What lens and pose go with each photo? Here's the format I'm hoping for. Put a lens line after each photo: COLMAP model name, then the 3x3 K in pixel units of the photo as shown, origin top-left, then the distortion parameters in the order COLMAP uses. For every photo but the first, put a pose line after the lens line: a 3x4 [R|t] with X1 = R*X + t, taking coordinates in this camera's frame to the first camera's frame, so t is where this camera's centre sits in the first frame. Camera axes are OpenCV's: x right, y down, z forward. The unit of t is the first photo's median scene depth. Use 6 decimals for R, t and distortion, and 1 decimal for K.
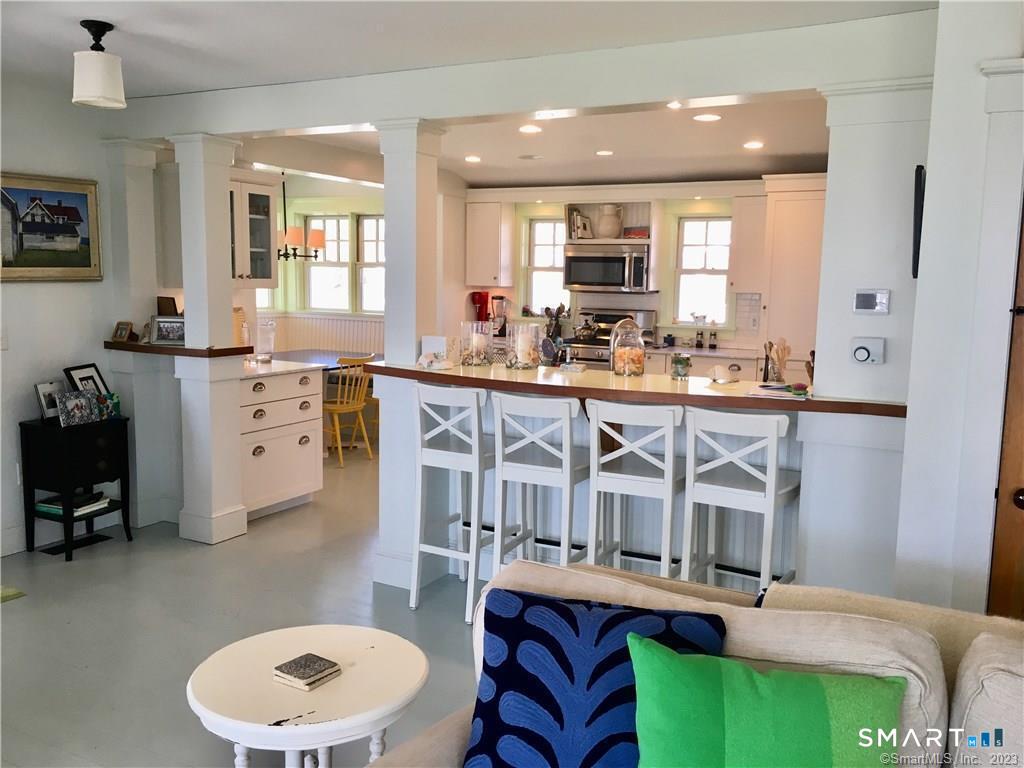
lens RADIAL K [[877.8, 0, 514.1], [0, 877.8, 382.7], [0, 0, 1]] dist [0.051935, -0.069845]
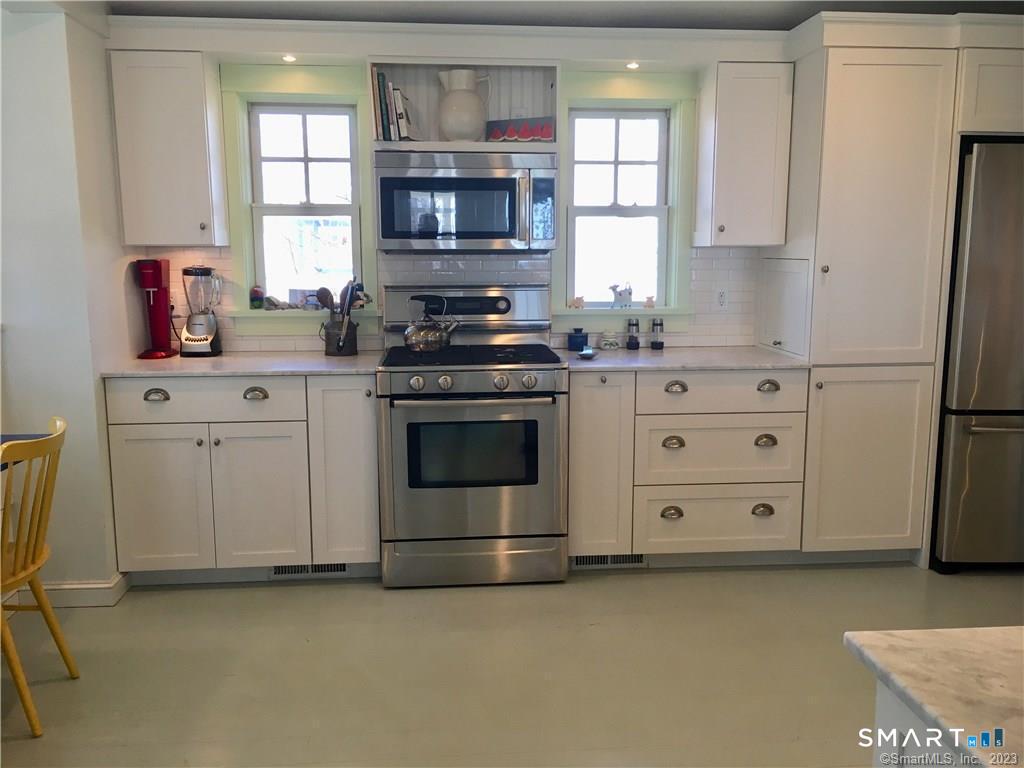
lens RADIAL K [[877.8, 0, 510.2], [0, 877.8, 384.0], [0, 0, 1]] dist [0.051935, -0.069845]
pose [[0.834807, -0.105845, 0.540272, -0.148356], [0.085288, 0.994361, 0.063022, -0.058172], [-0.543896, -0.006533, 0.839127, 0.569591]]
